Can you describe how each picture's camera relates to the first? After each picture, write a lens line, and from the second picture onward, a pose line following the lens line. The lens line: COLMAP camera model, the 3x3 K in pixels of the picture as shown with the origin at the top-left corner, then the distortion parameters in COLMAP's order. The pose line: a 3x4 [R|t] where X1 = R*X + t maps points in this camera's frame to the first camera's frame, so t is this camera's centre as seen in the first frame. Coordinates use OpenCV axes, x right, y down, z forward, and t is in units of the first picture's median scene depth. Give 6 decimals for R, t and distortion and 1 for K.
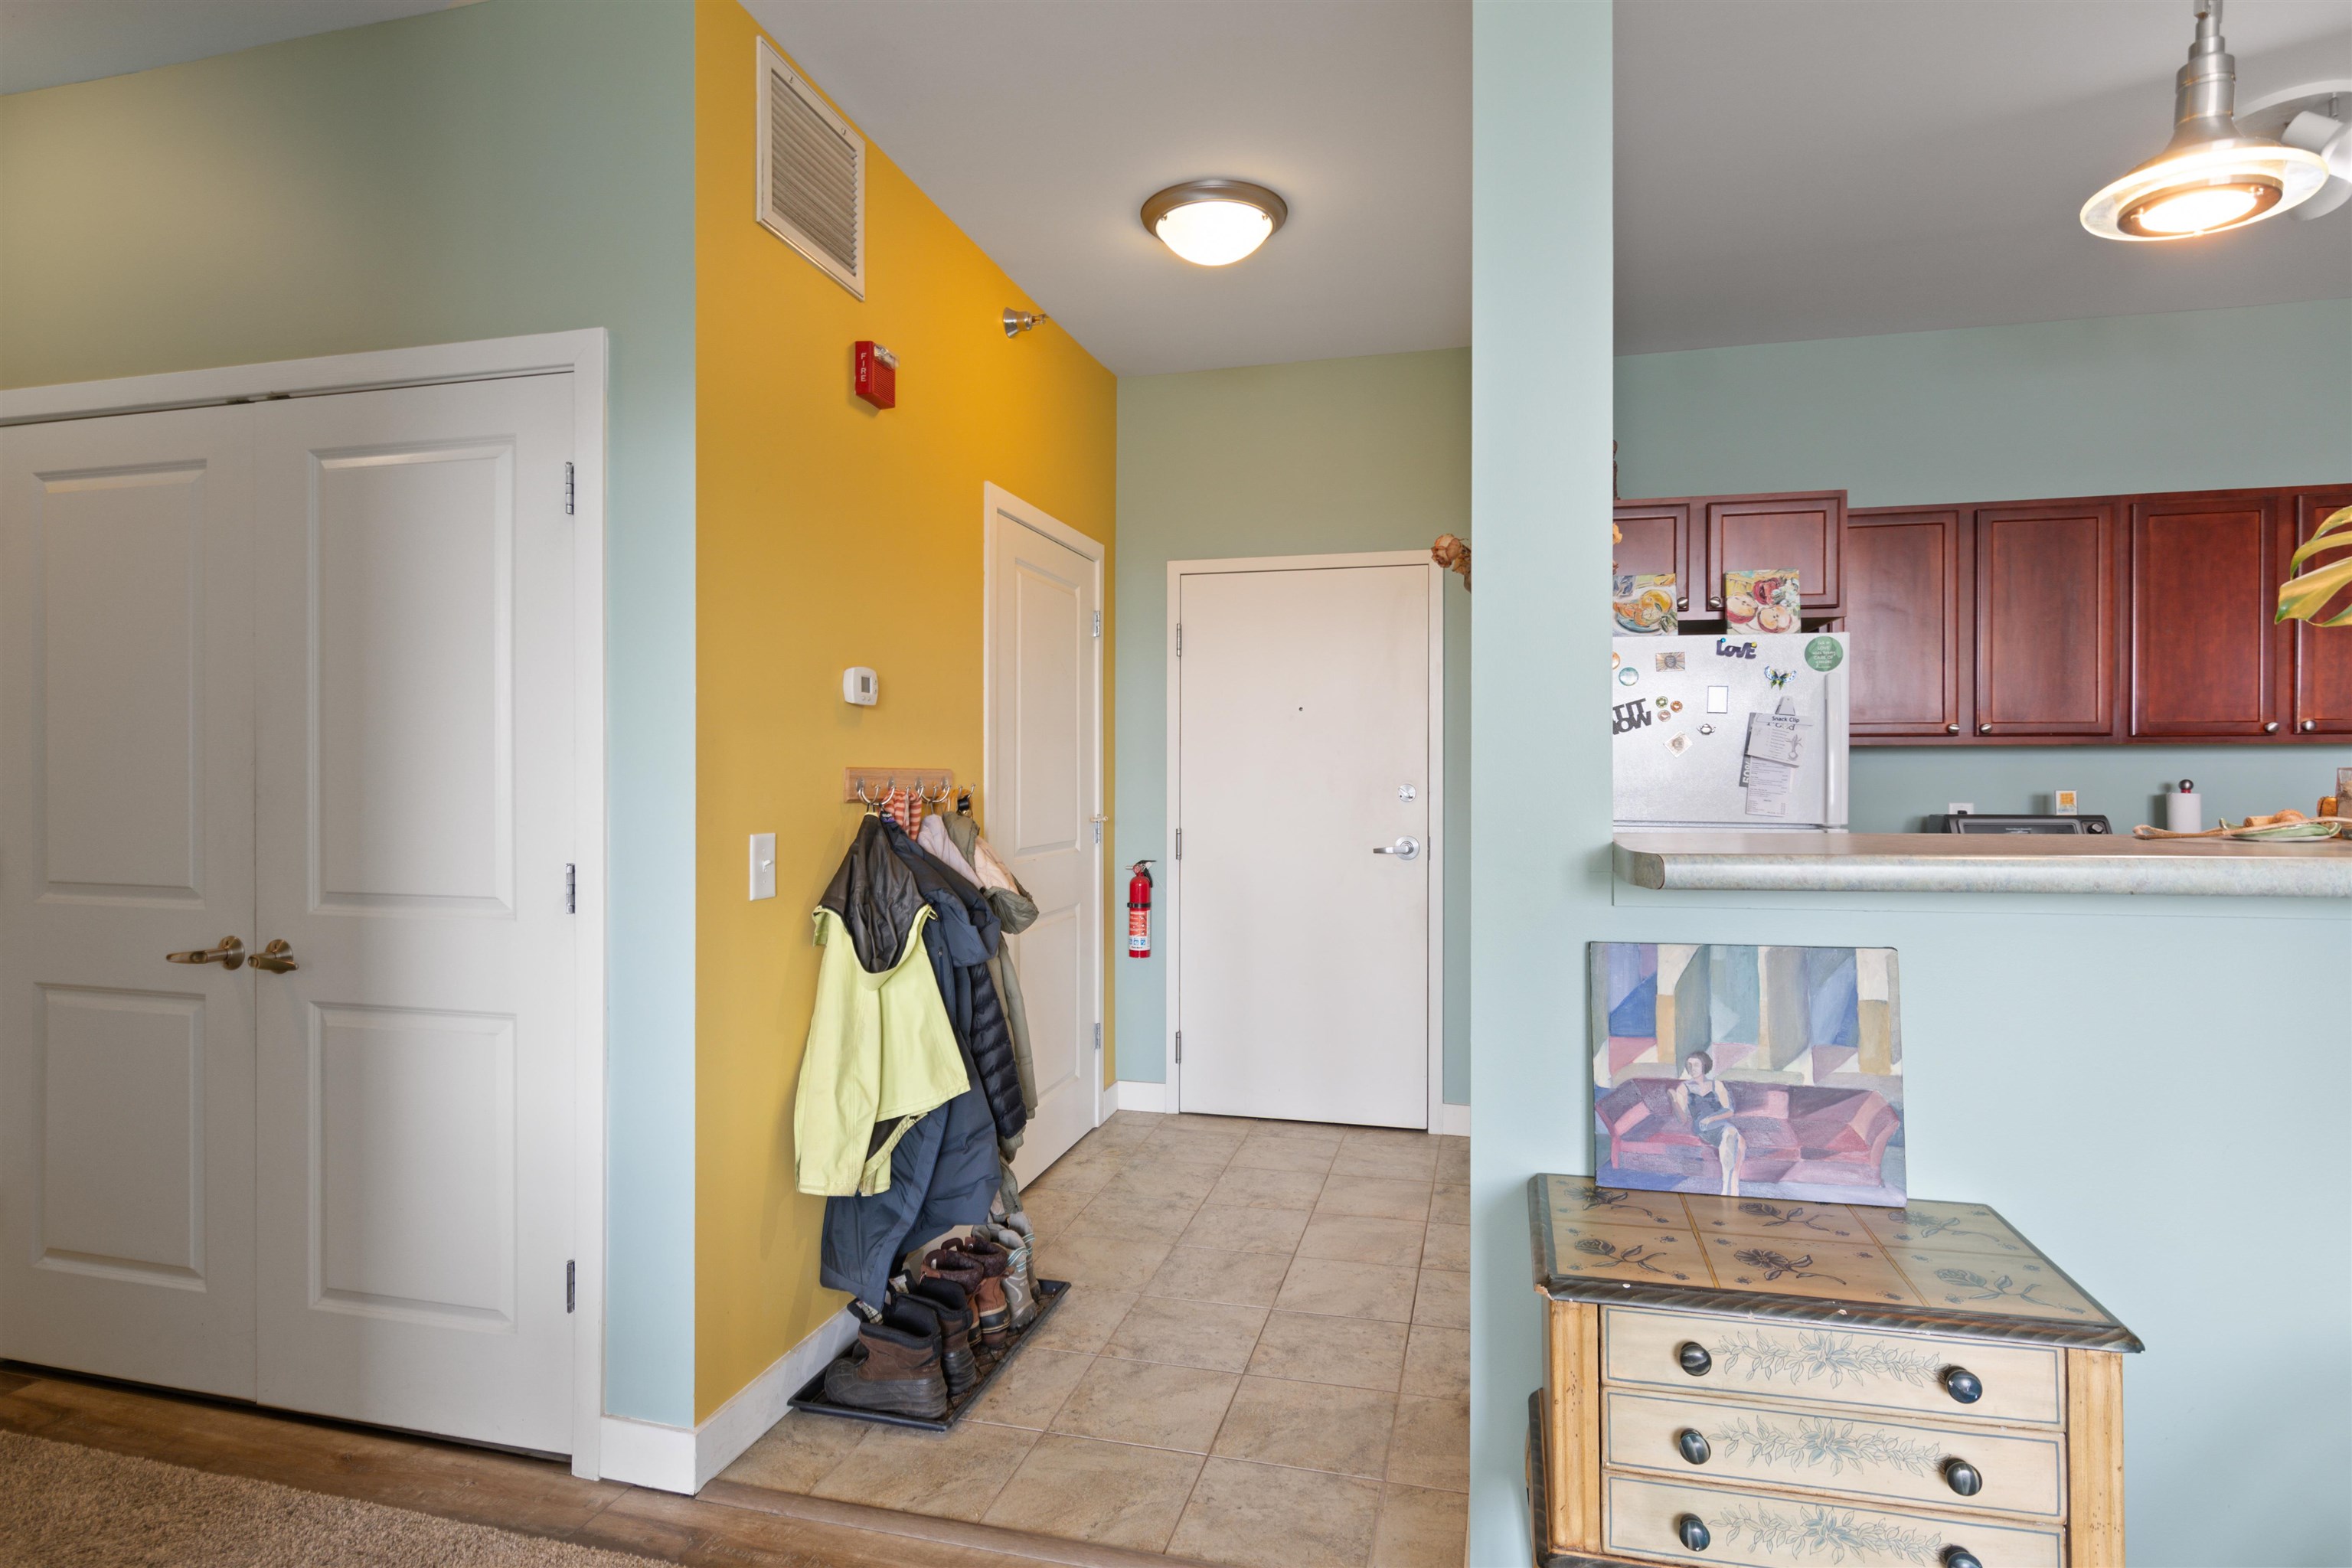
lens RADIAL K [[1211.9, 0, 1176.2], [0, 1211.9, 789.4], [0, 0, 1]] dist [-0.004476, 0.001588]
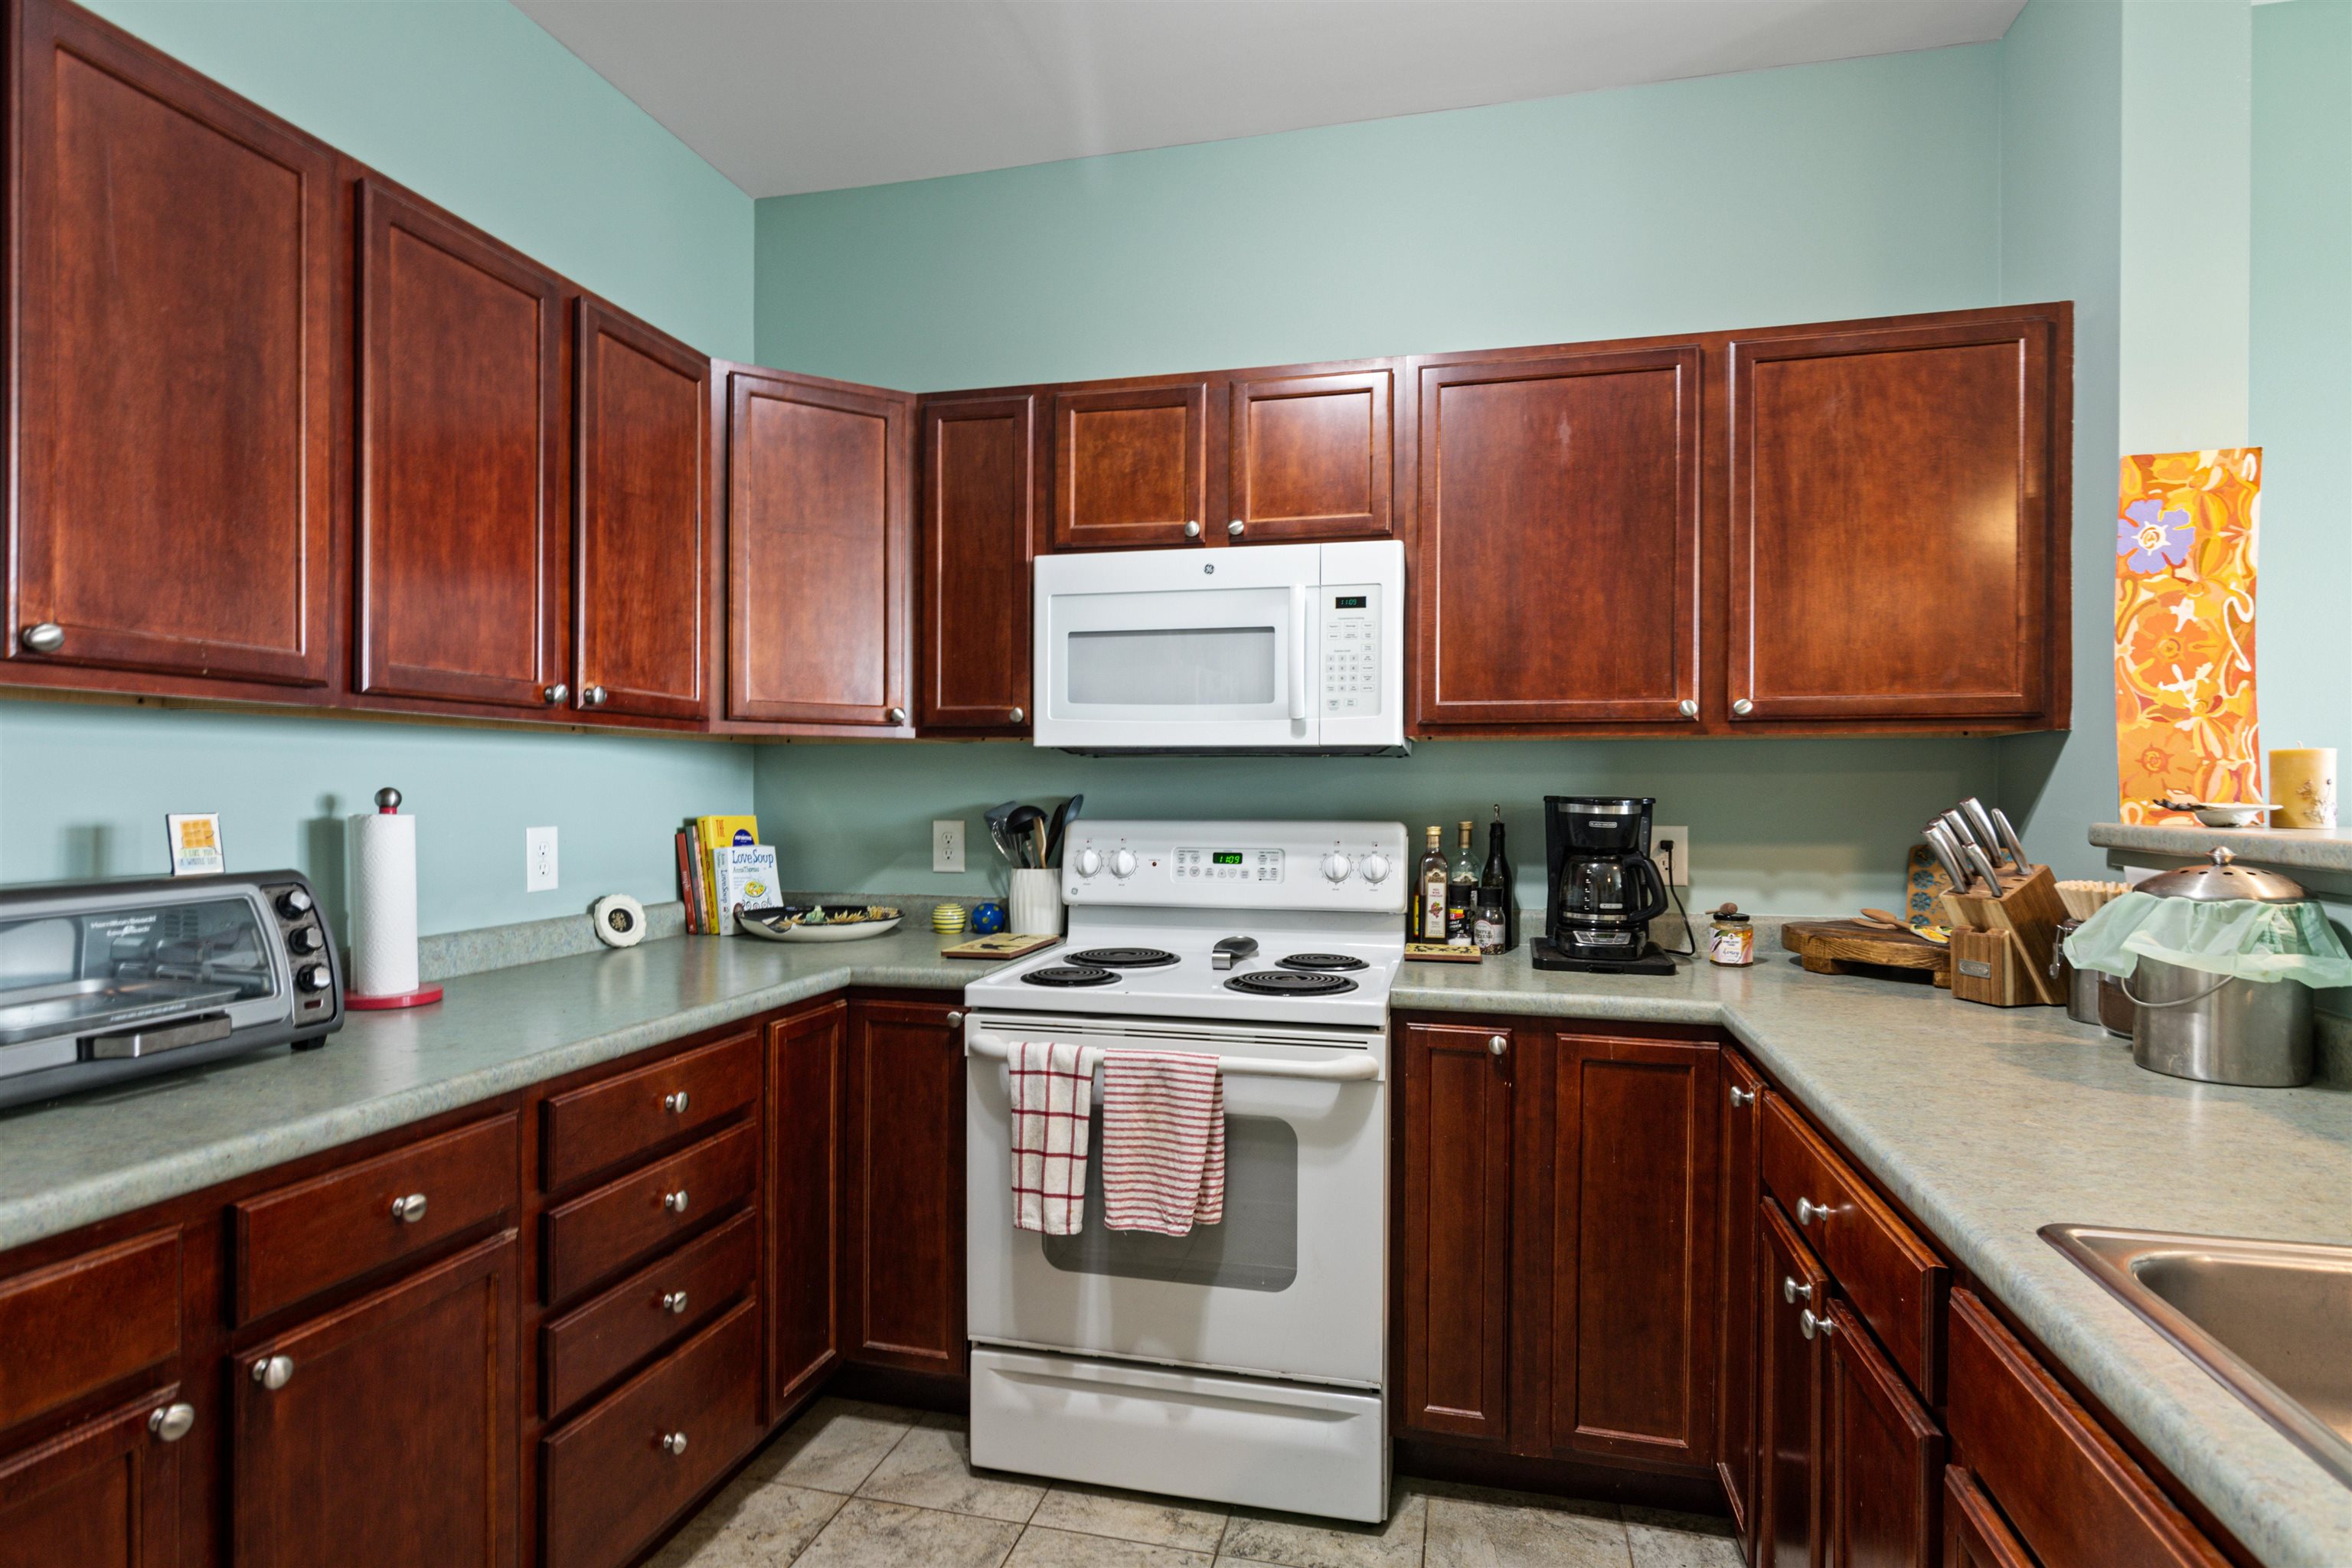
lens RADIAL K [[1211.9, 0, 1173.4], [0, 1211.9, 798.5], [0, 0, 1]] dist [-0.004476, 0.001588]
pose [[-0.016623, -0.009119, 0.999820, 0.438195], [0.006667, 0.999935, 0.009231, -0.008621], [-0.999840, 0.006819, -0.016561, 0.931767]]
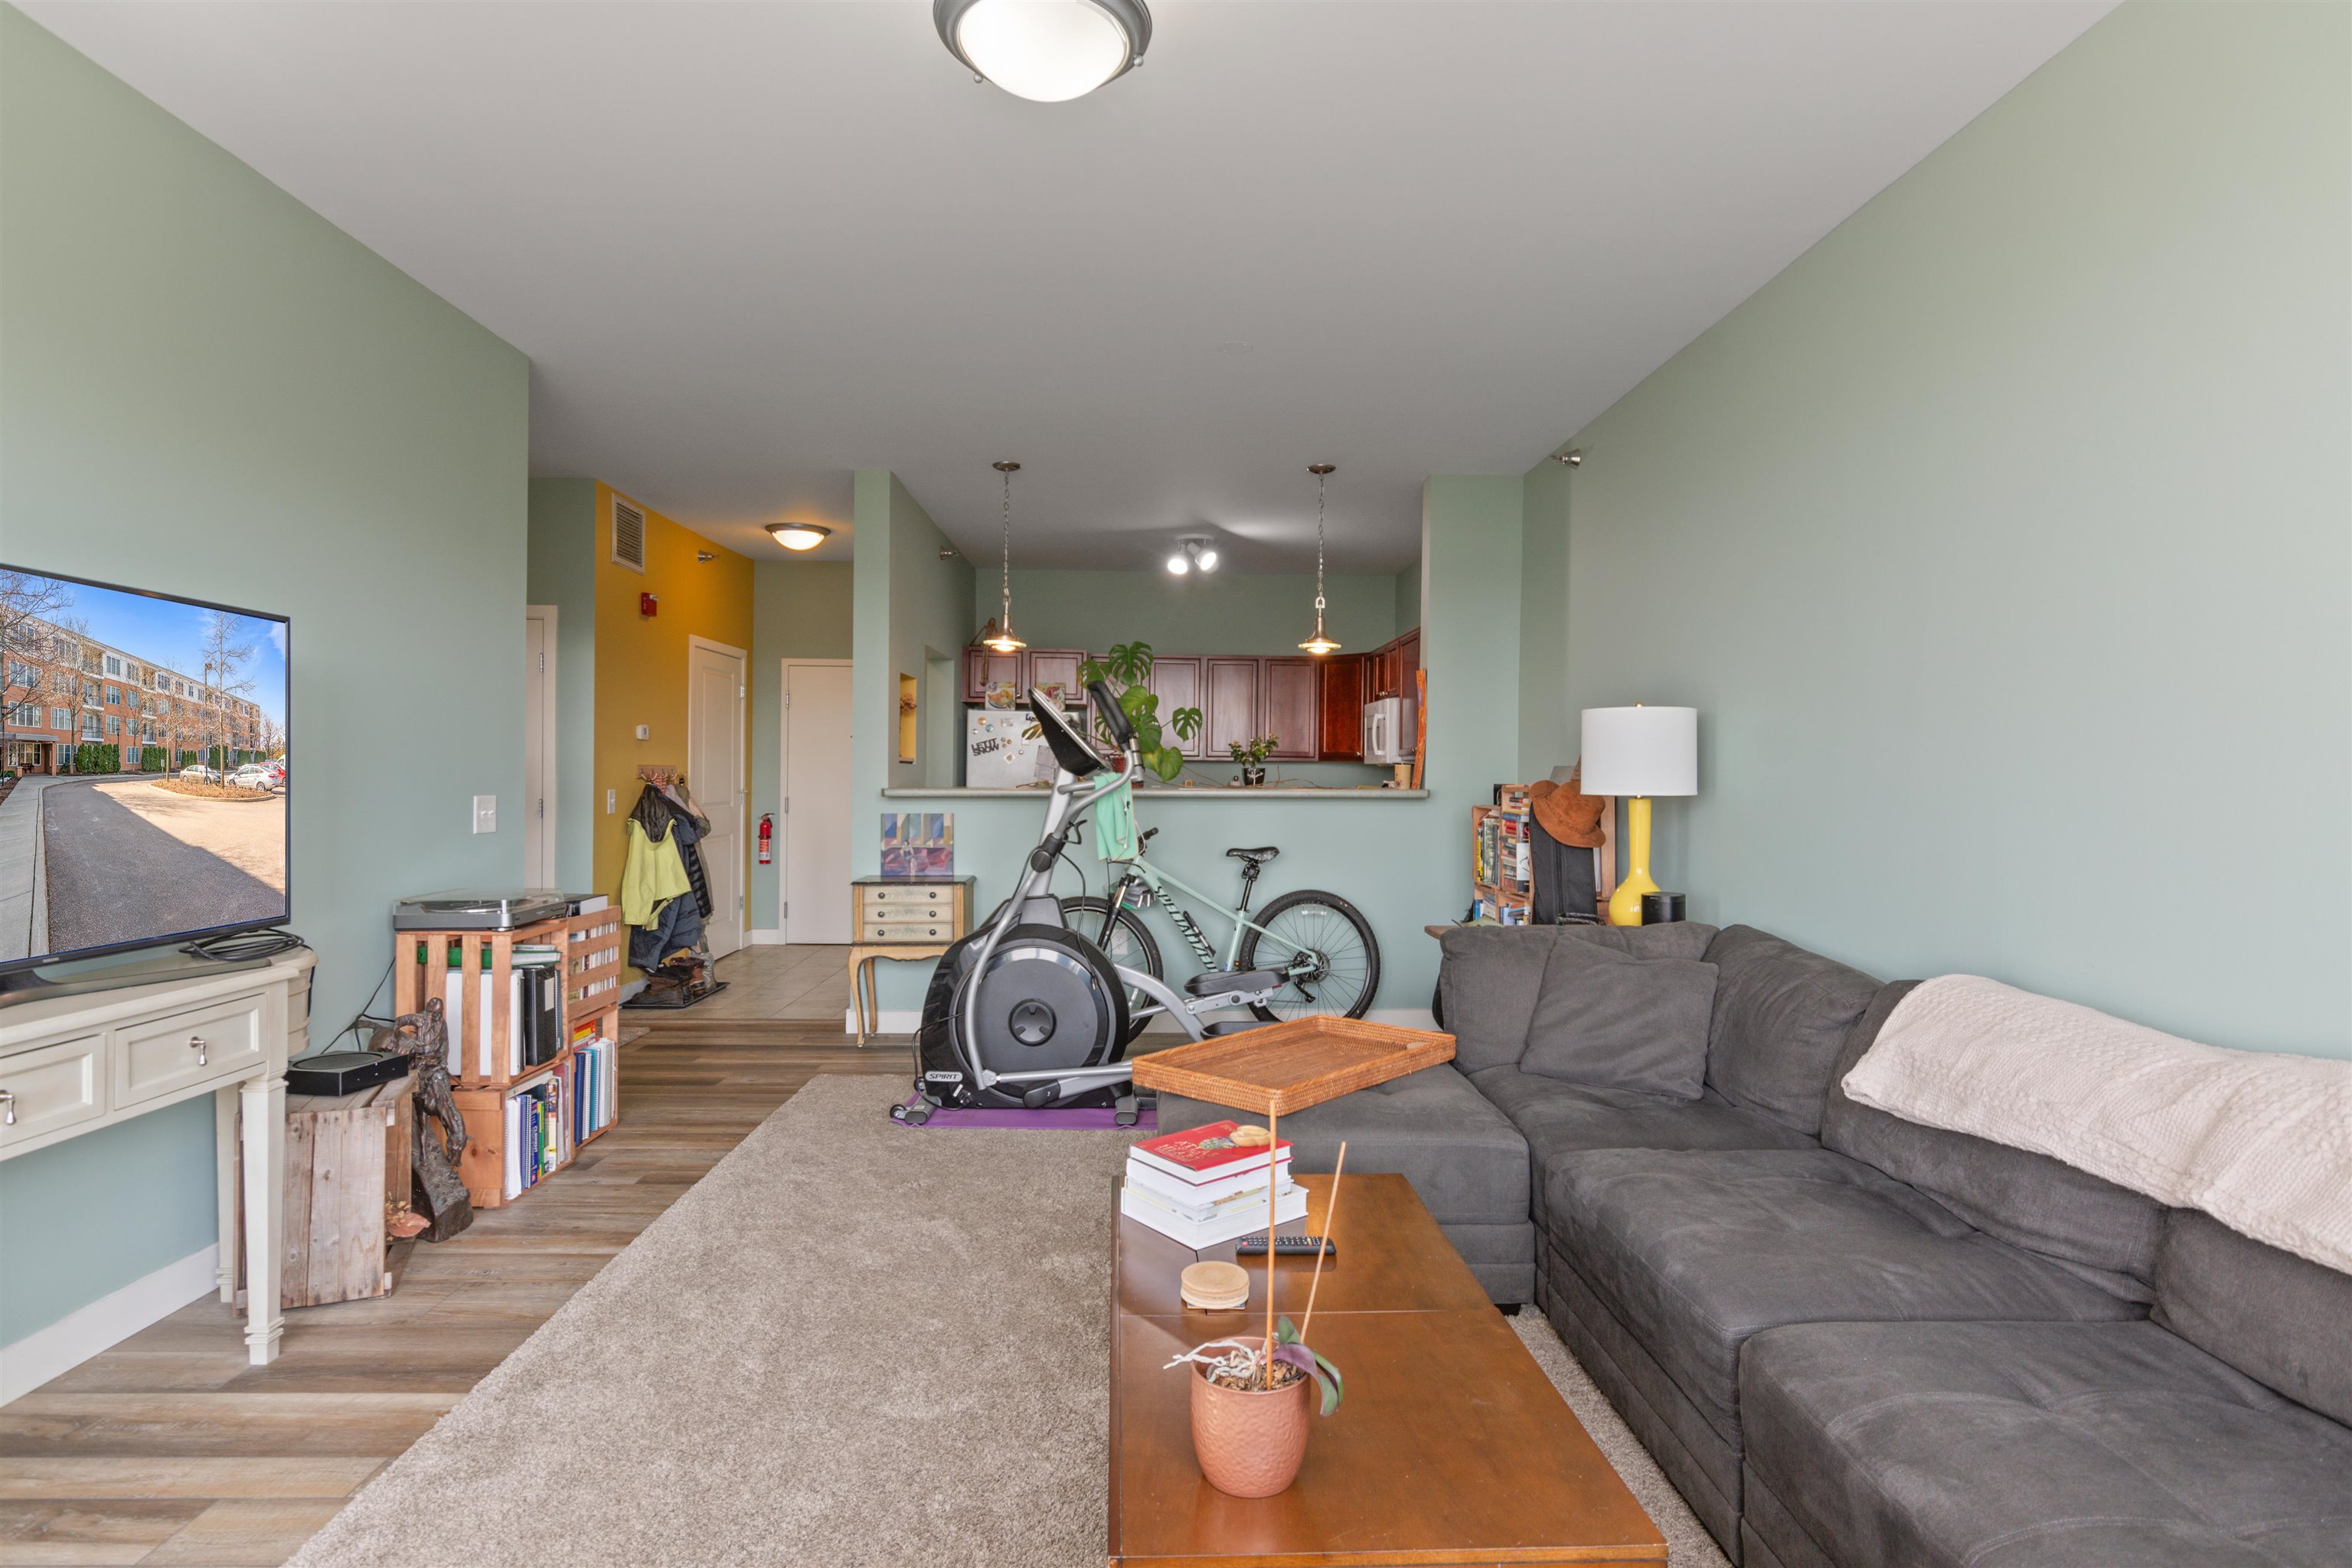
lens RADIAL K [[1194.7, 0, 1190.2], [0, 1194.7, 787.1], [0, 0, 1]] dist [-0.003832, -0.001115]
pose [[0.955155, 0.006785, 0.296027, 0.084019], [-0.007596, 0.999970, 0.001591, 0.014705], [-0.296007, -0.003768, 0.955178, -1.606846]]
